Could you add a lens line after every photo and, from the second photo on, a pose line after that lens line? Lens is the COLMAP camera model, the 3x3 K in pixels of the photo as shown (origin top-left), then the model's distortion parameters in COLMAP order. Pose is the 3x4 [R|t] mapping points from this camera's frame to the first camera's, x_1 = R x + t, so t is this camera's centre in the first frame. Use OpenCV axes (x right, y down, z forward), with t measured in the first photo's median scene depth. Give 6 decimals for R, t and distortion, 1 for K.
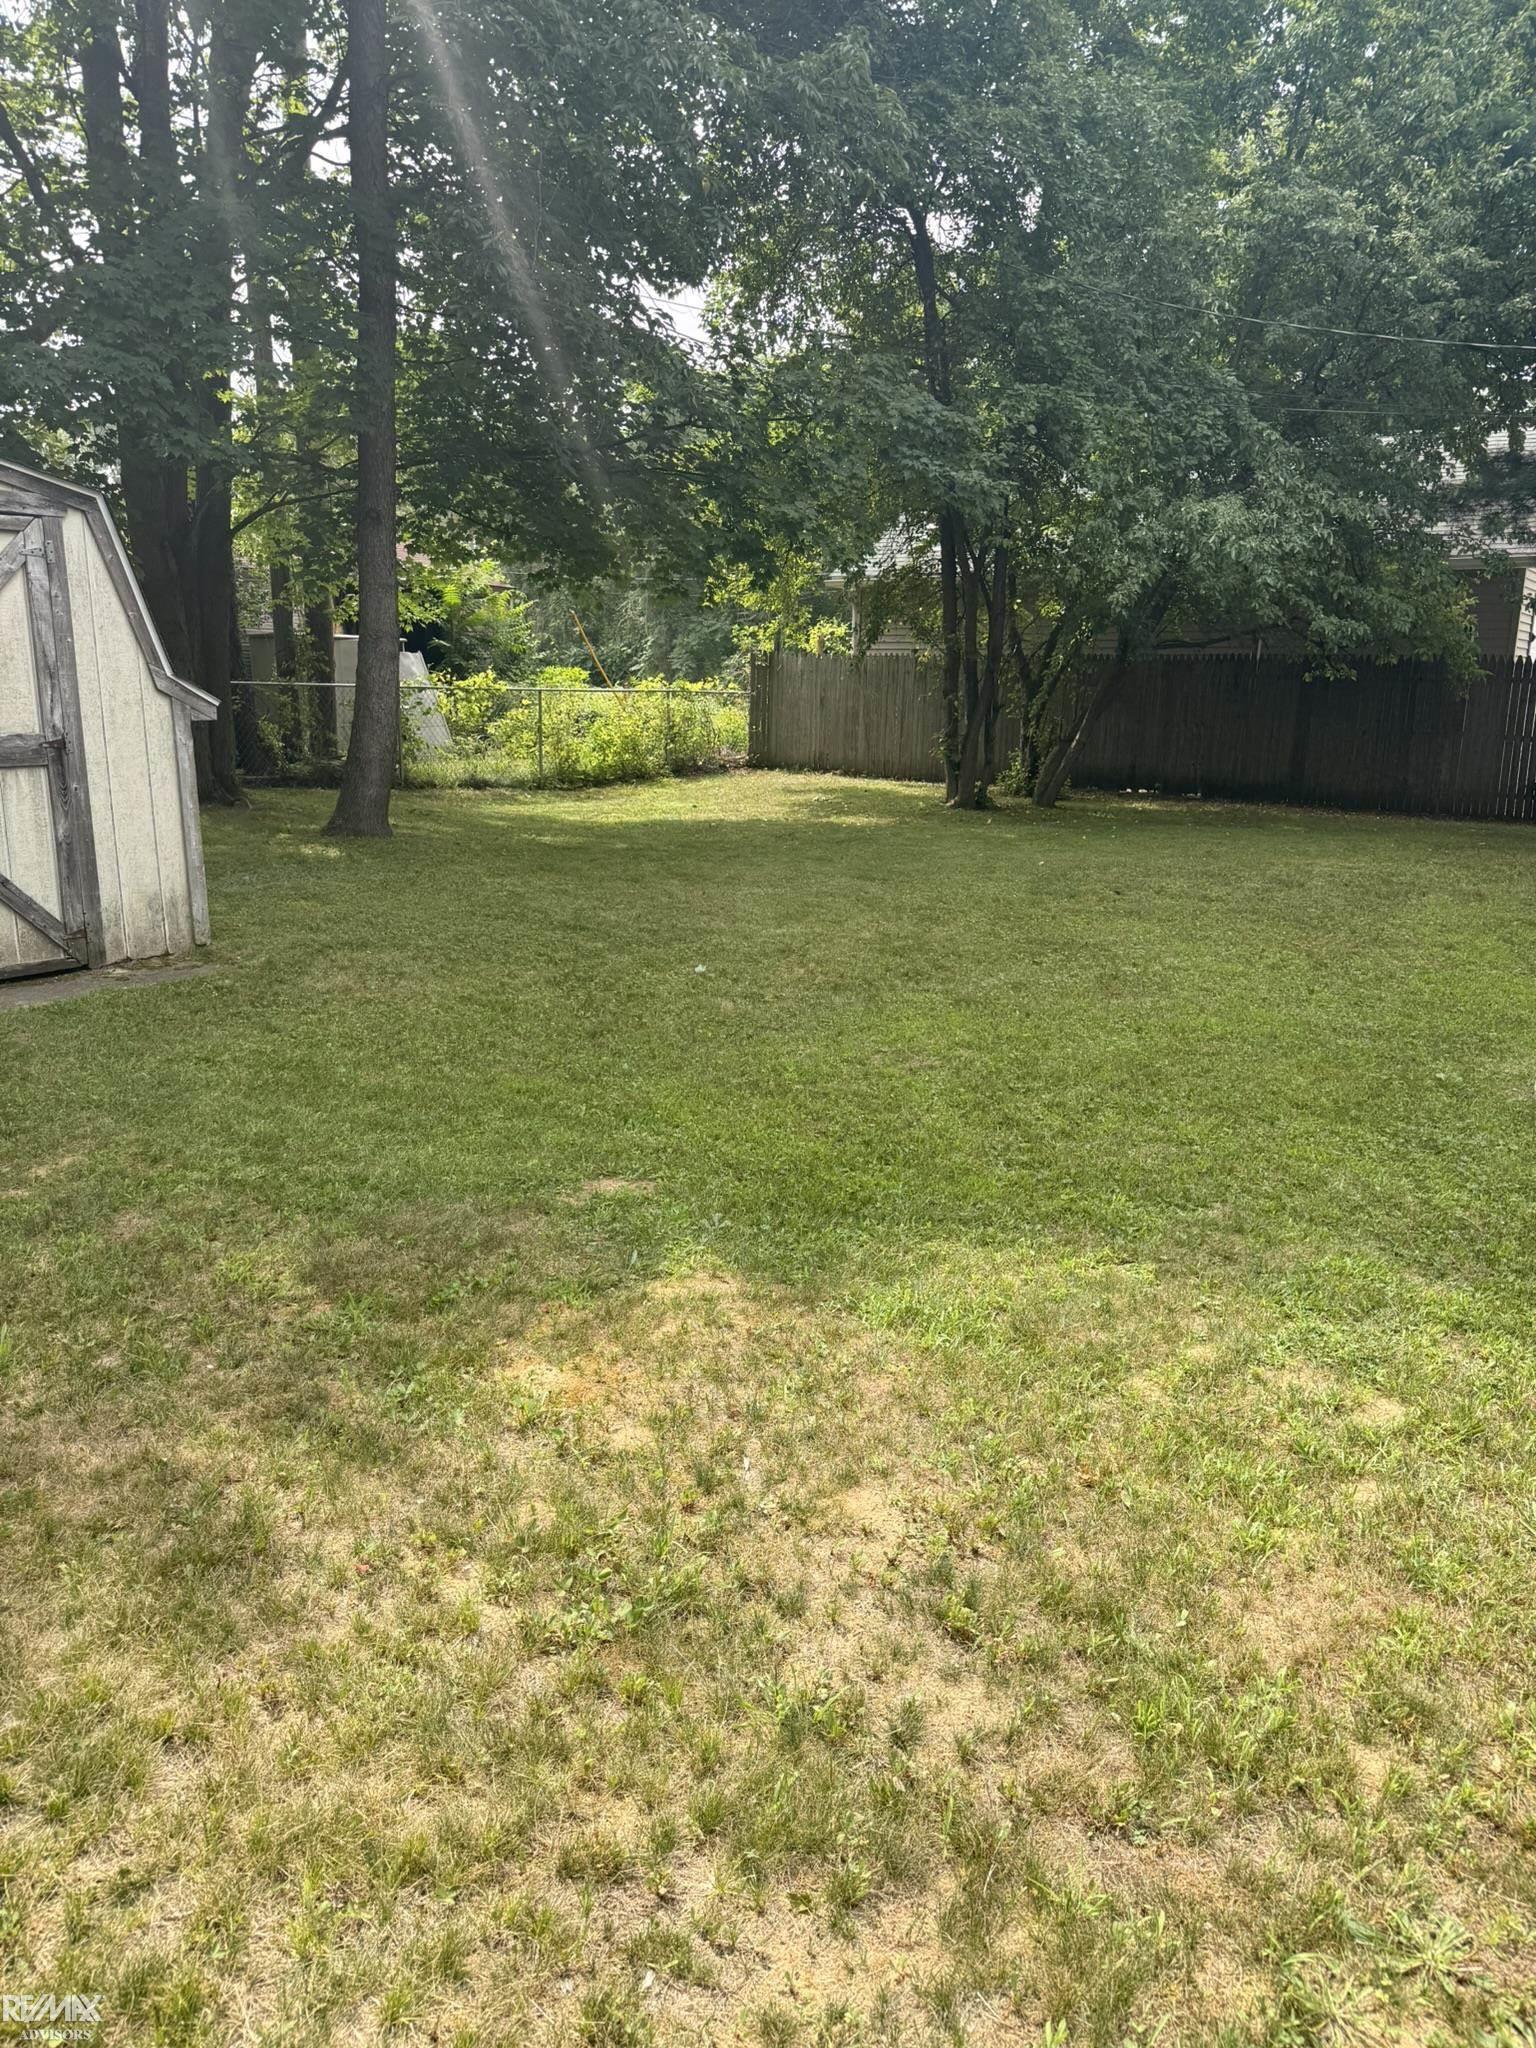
lens RADIAL K [[1448.9, 0, 770.1], [0, 1448.9, 1021.6], [0, 0, 1]] dist [0.000751, -0.009547]
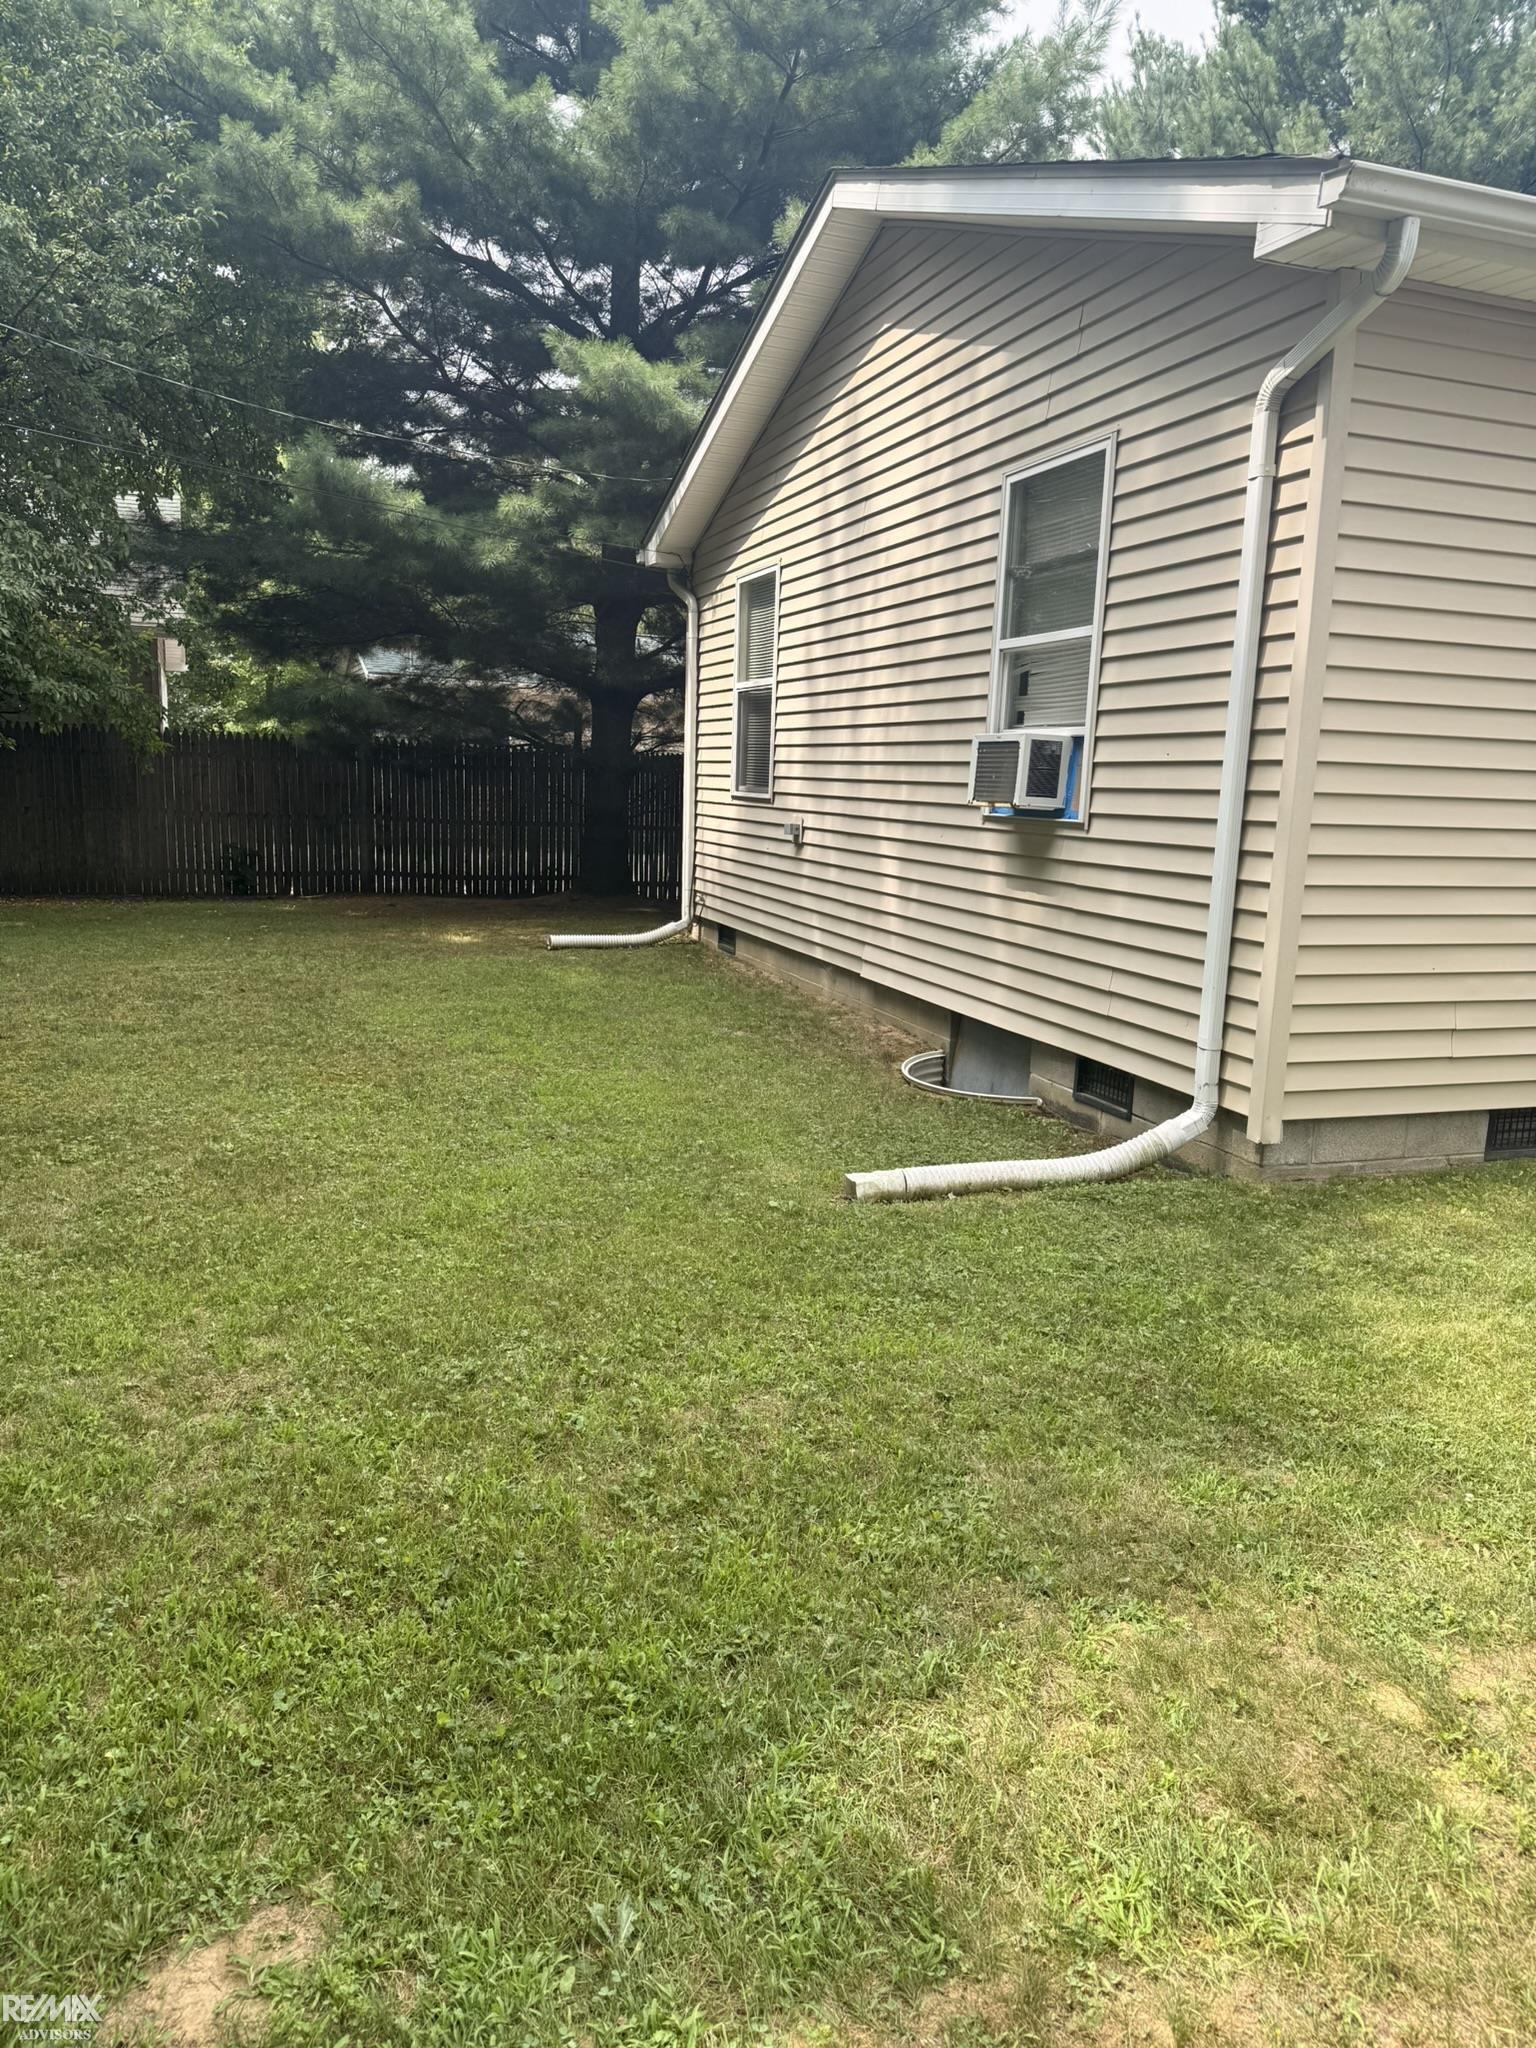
lens RADIAL K [[1448.9, 0, 765.3], [0, 1448.9, 1031.8], [0, 0, 1]] dist [0.000751, -0.009547]
pose [[0.567280, -0.137708, 0.811930, -0.519128], [0.171767, 0.984021, 0.046885, -0.231529], [-0.805413, 0.112866, 0.581869, 1.011599]]
